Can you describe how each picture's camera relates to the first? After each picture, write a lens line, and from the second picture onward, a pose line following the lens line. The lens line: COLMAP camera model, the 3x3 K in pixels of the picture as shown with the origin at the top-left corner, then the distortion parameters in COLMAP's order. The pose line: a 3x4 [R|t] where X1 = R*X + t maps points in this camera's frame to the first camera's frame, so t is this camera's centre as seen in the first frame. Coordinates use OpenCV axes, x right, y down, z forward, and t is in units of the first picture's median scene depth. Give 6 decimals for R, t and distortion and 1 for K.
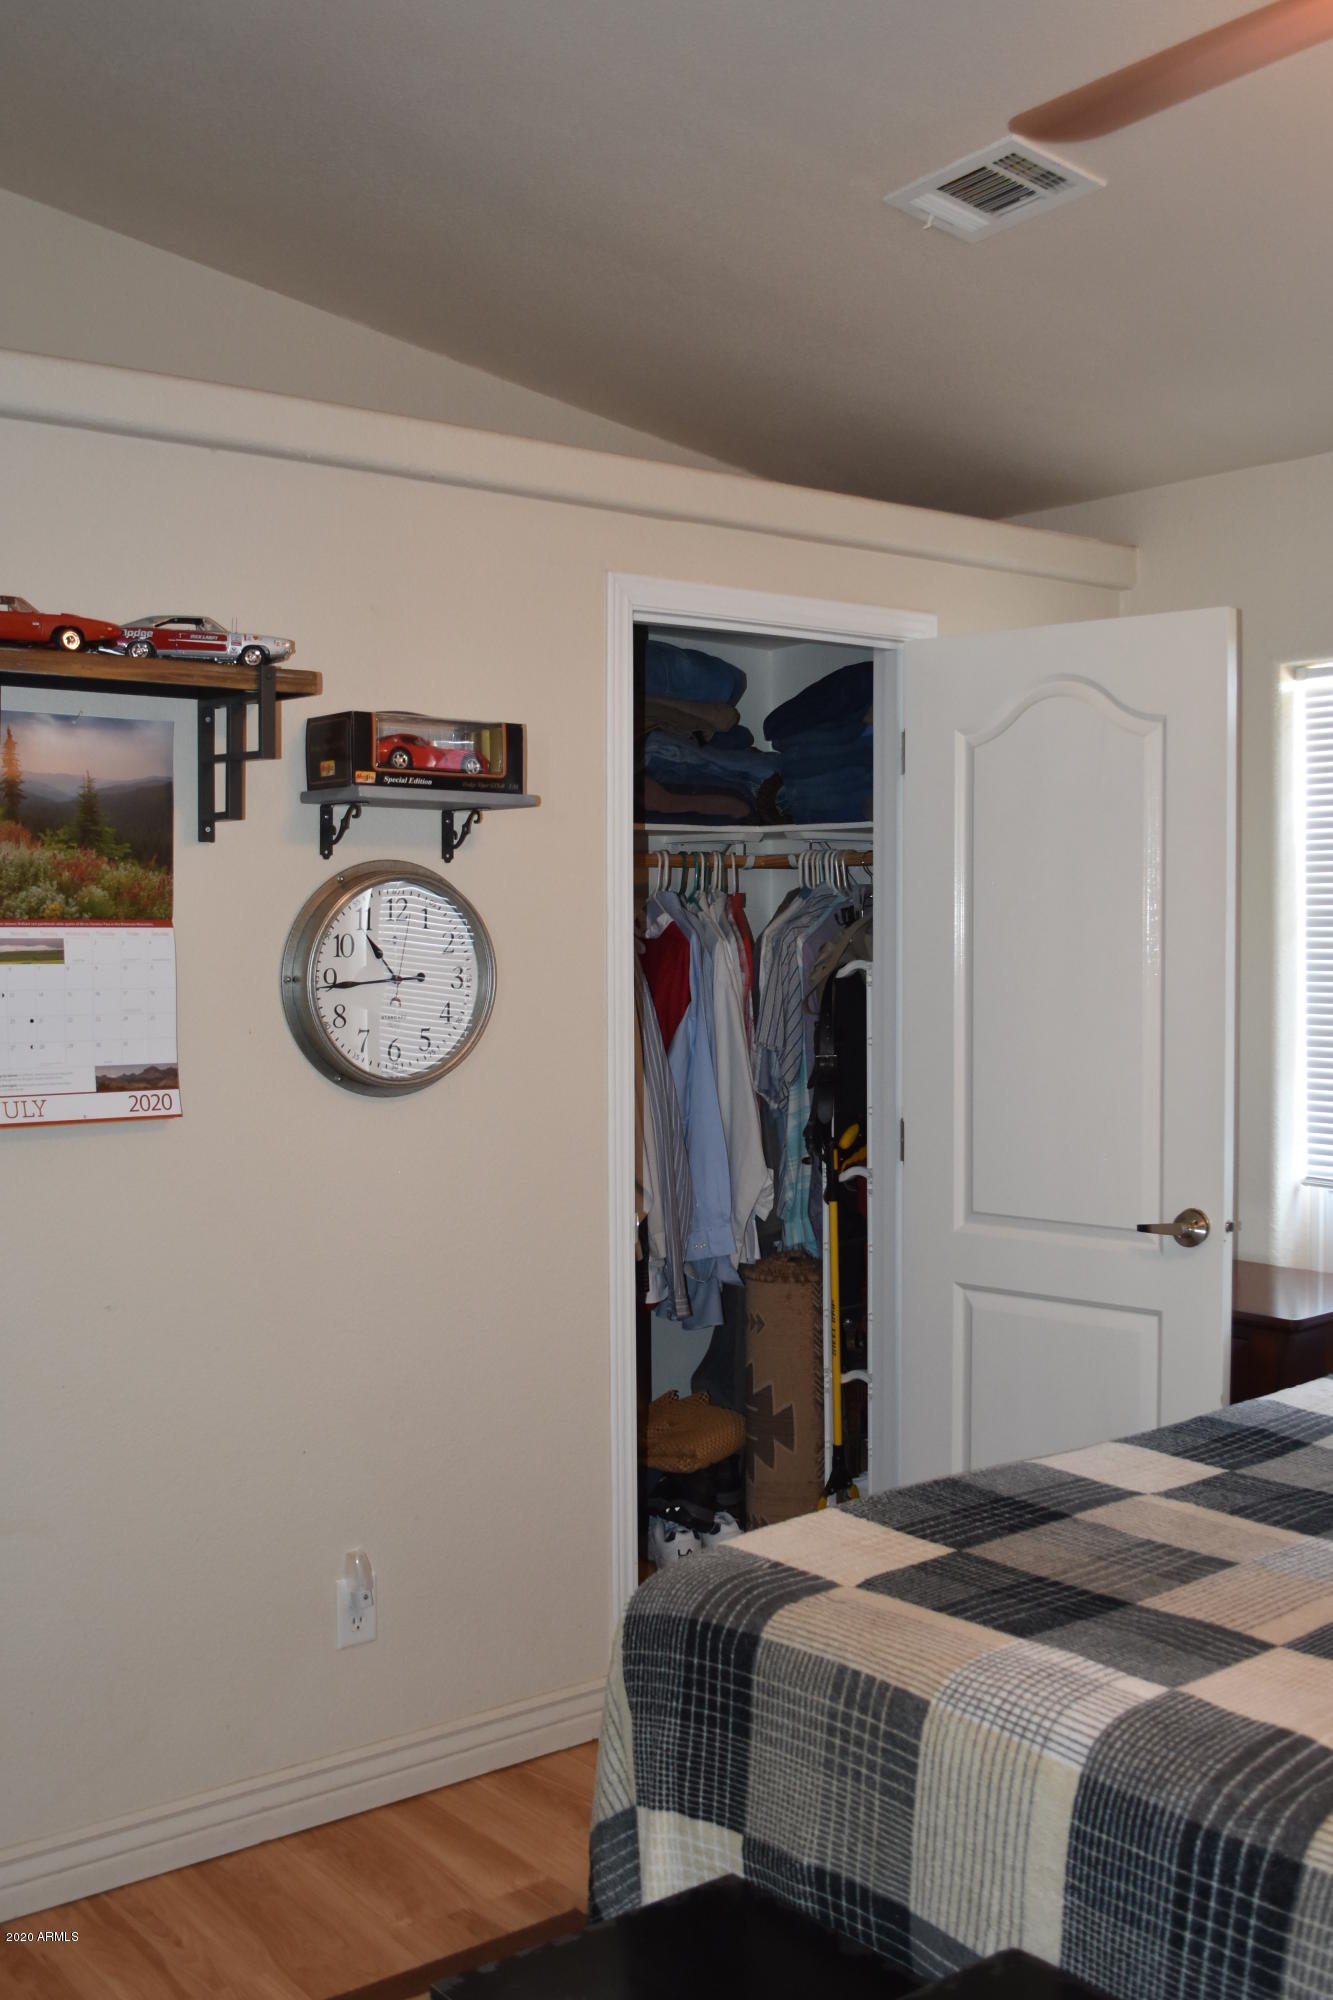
lens RADIAL K [[2007.9, 0, 666.5], [0, 2007.9, 1000.0], [0, 0, 1]] dist [-0.081227, -0.006224]
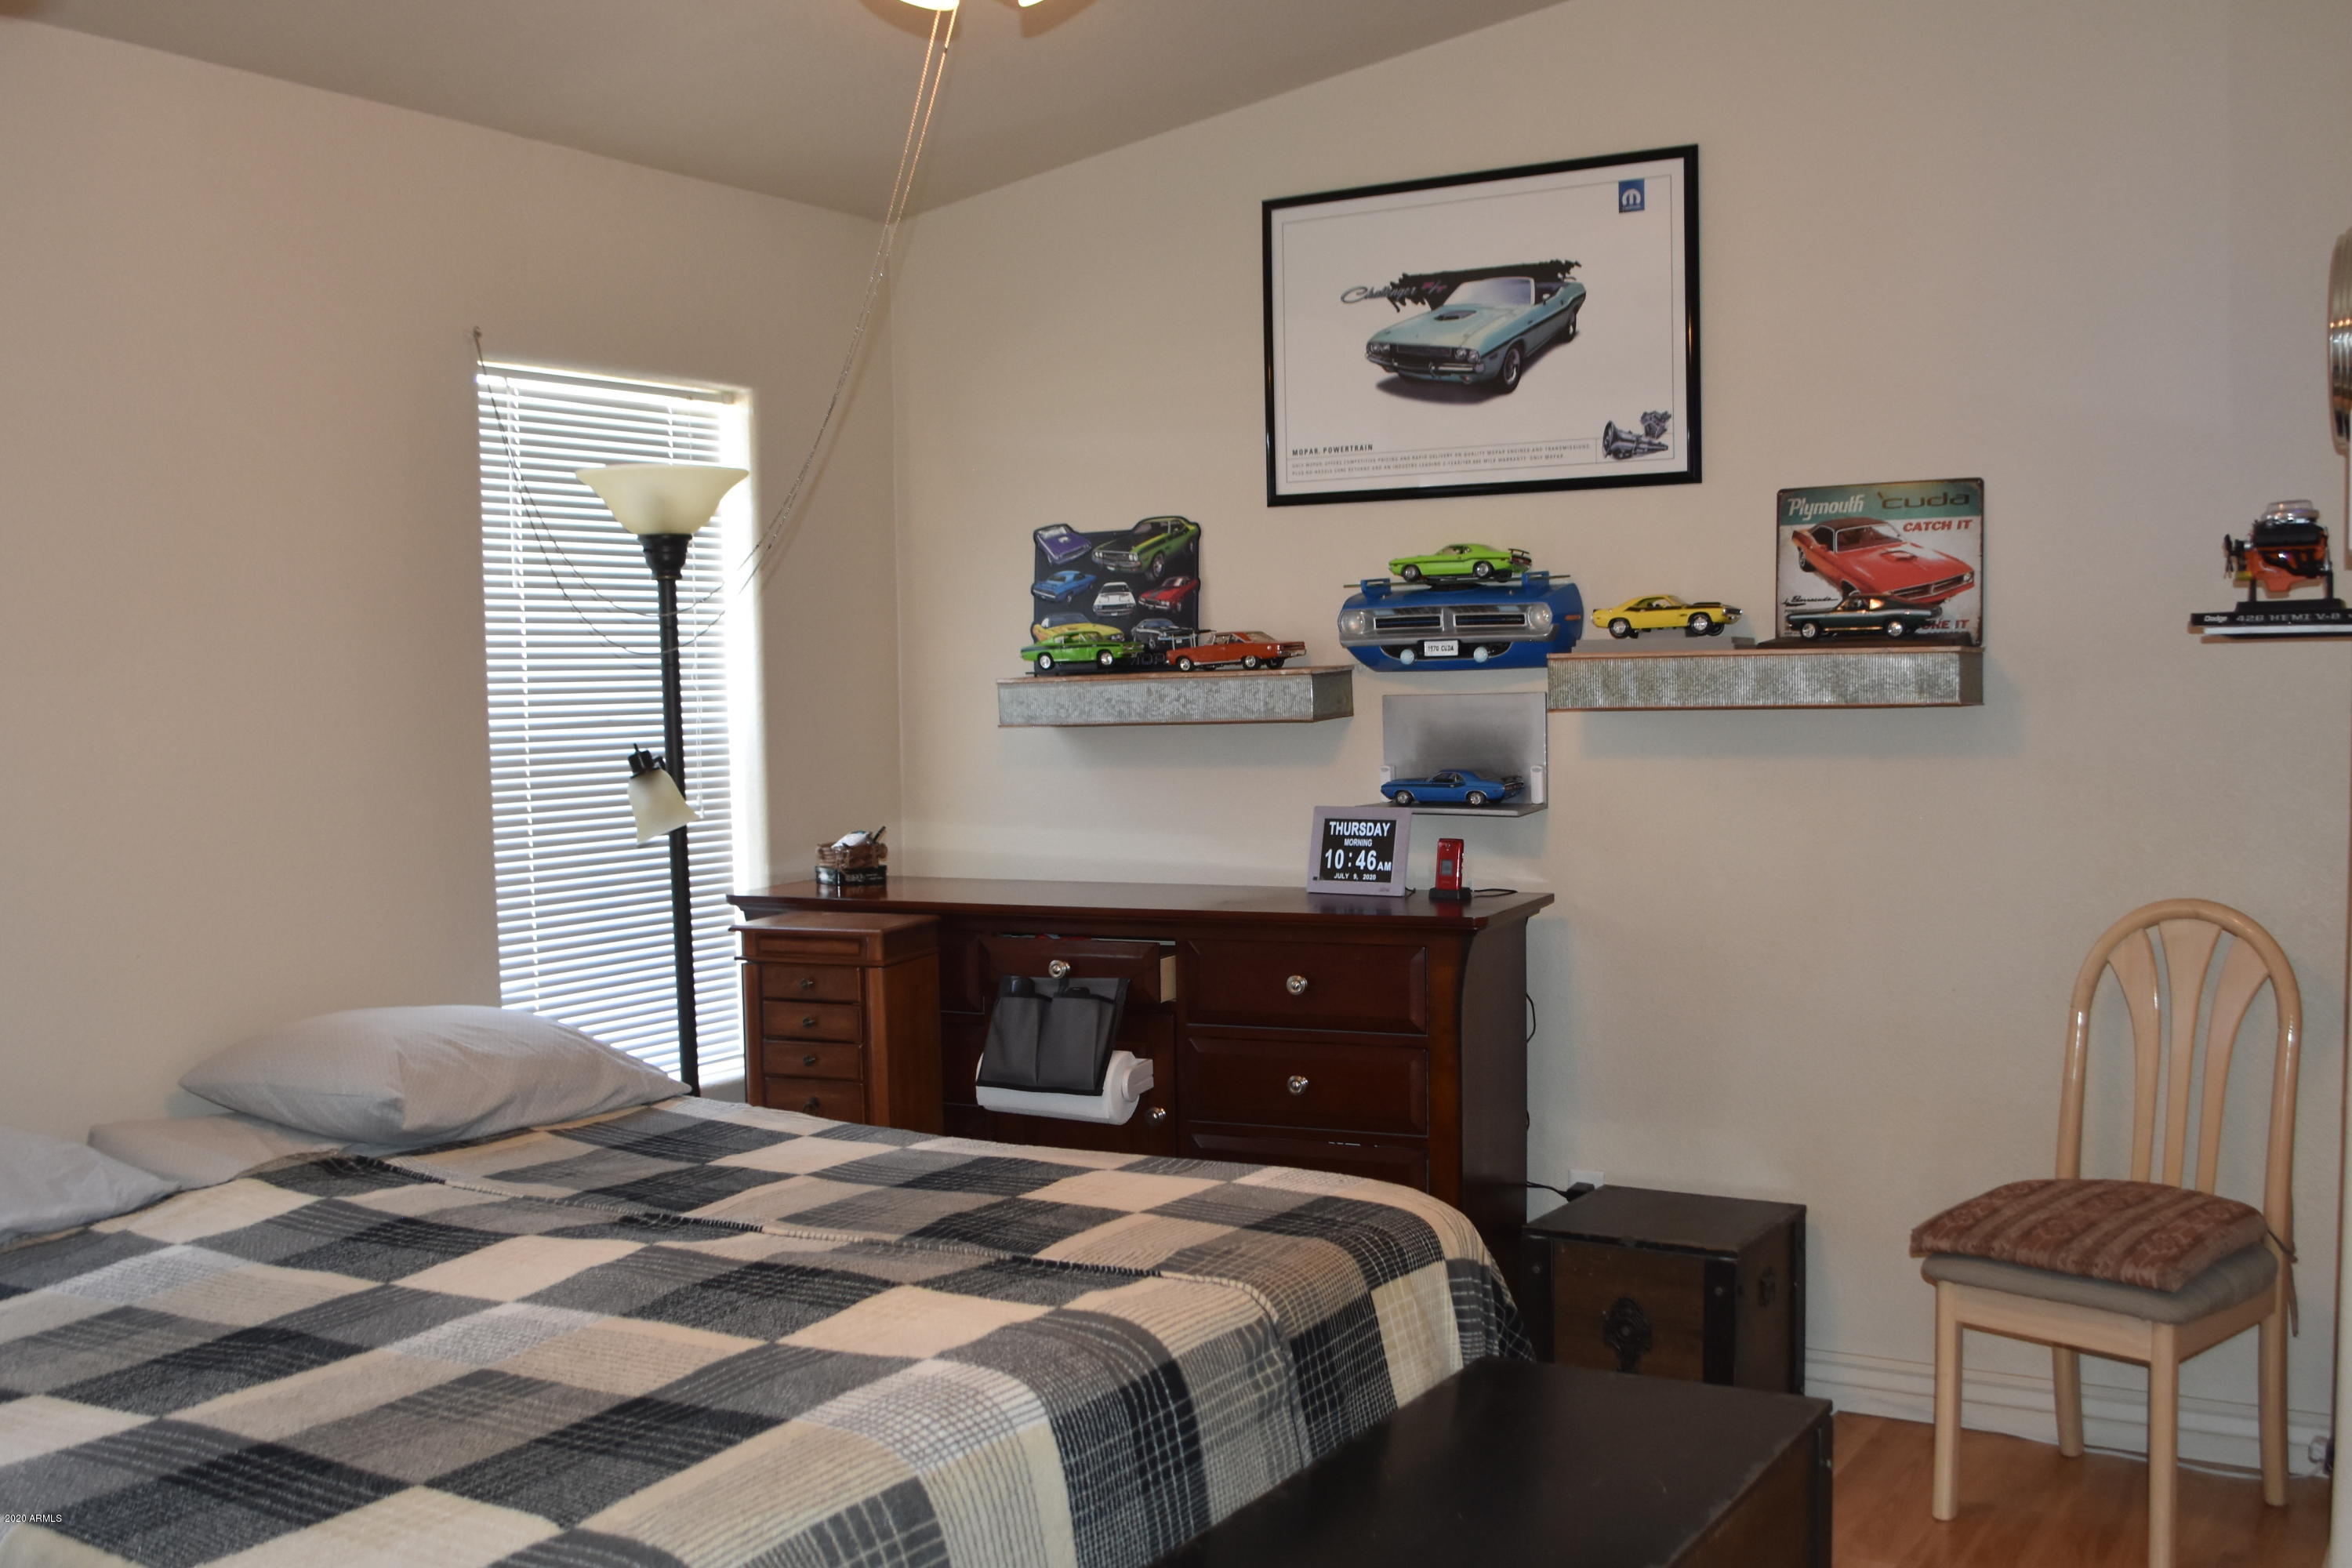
lens RADIAL K [[2361.2, 0, 1176.0], [0, 2361.2, 784.0], [0, 0, 1]] dist [-0.081227, -0.006224]
pose [[-0.340439, -0.048268, 0.939027, -0.776503], [0.053539, 0.996066, 0.070610, -0.027703], [-0.938741, 0.074313, -0.336515, 1.057105]]
